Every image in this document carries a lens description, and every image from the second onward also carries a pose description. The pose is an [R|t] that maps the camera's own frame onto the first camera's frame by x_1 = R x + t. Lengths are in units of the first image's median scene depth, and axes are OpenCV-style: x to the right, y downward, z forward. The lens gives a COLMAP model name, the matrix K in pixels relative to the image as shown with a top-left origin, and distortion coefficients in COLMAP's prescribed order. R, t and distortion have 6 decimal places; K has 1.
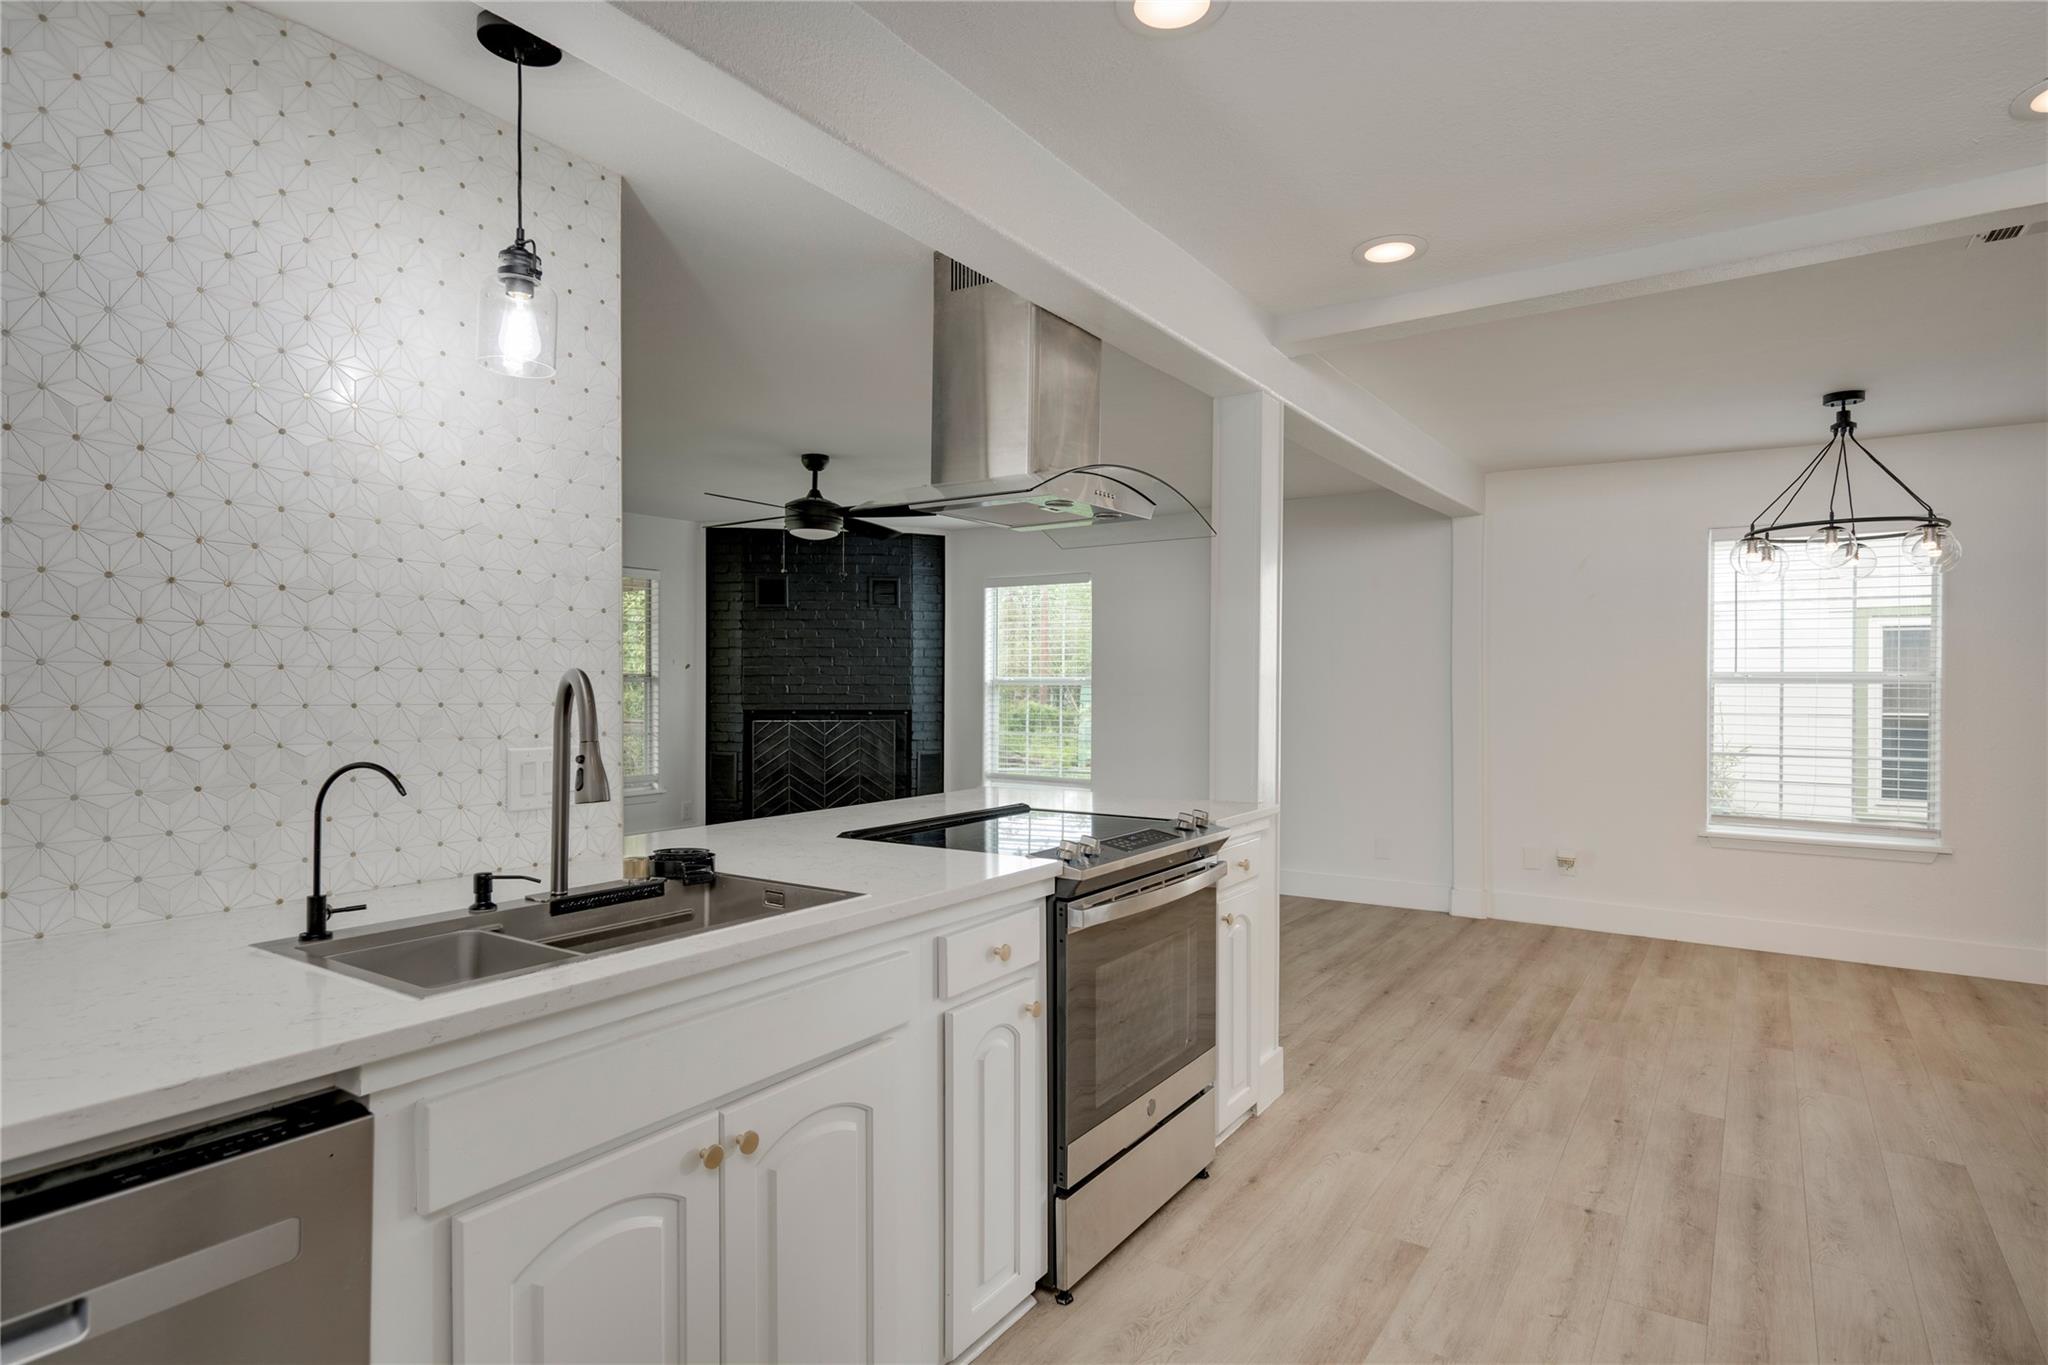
lens RADIAL K [[1099.9, 0, 1024.0], [0, 1099.9, 682.5], [0, 0, 1]] dist [0.000565, -0.001075]
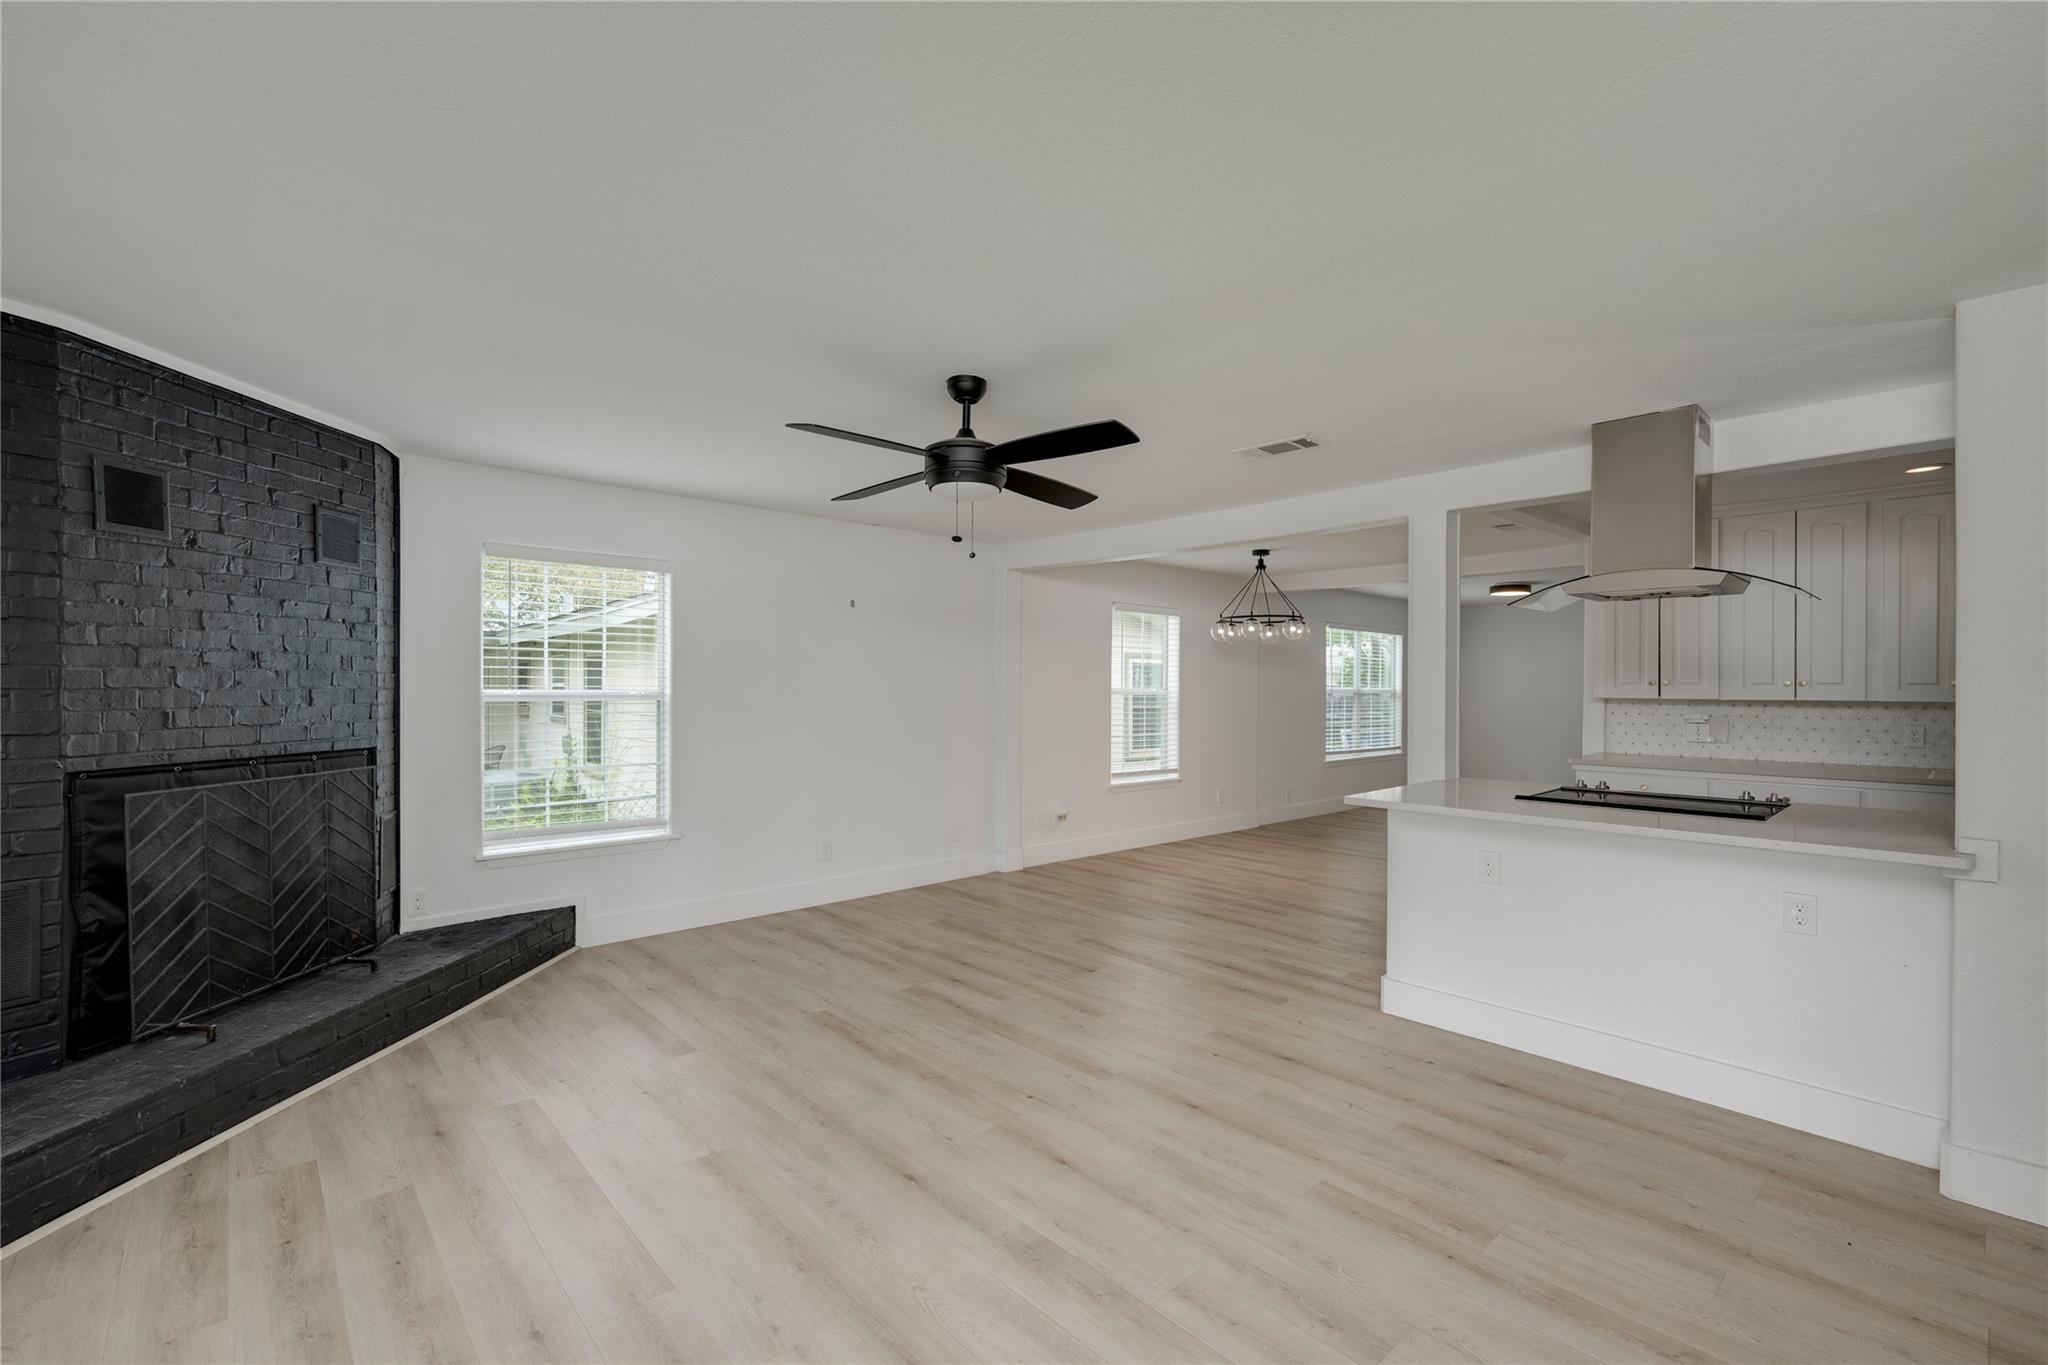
lens RADIAL K [[892.1, 0, 1041.7], [0, 892.1, 675.7], [0, 0, 1]] dist [-0.000414, -0.000543]
pose [[0.220671, 0.013398, 0.975256, -0.922867], [-0.002946, 0.999910, -0.013070, -0.014750], [-0.975344, 0.000011, 0.220691, 1.034002]]
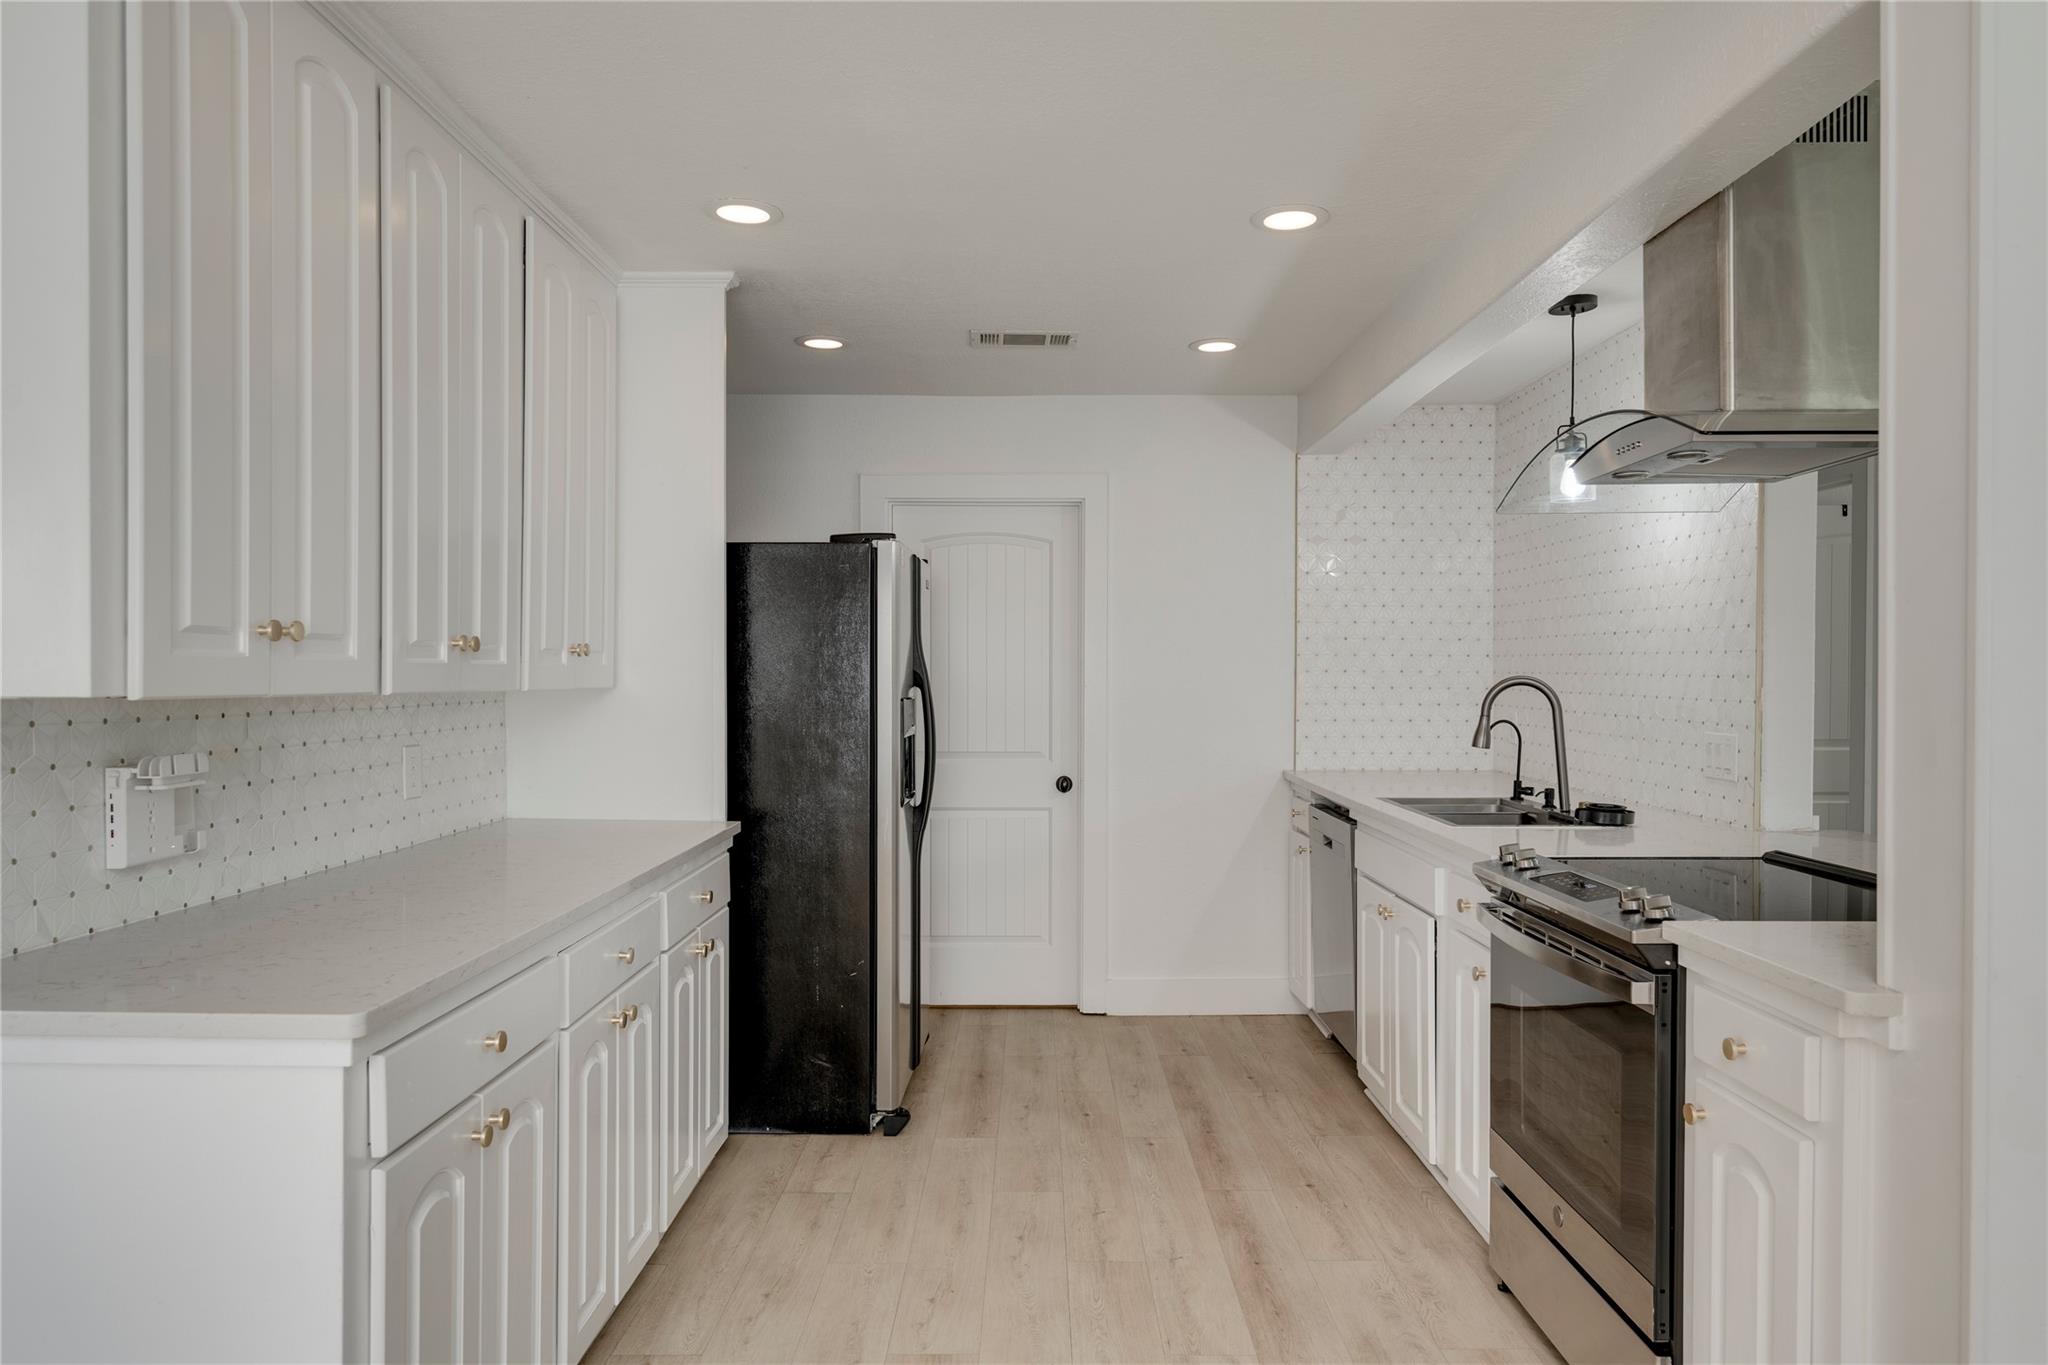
lens RADIAL K [[1303.6, 0, 1028.0], [0, 1303.6, 689.6], [0, 0, 1]] dist [0.000305, 0.000118]
pose [[-0.824651, 0.005570, -0.565614, 0.609536], [-0.000323, 0.999947, 0.010318, -0.007979], [0.565642, 0.008691, -0.824605, 0.975443]]
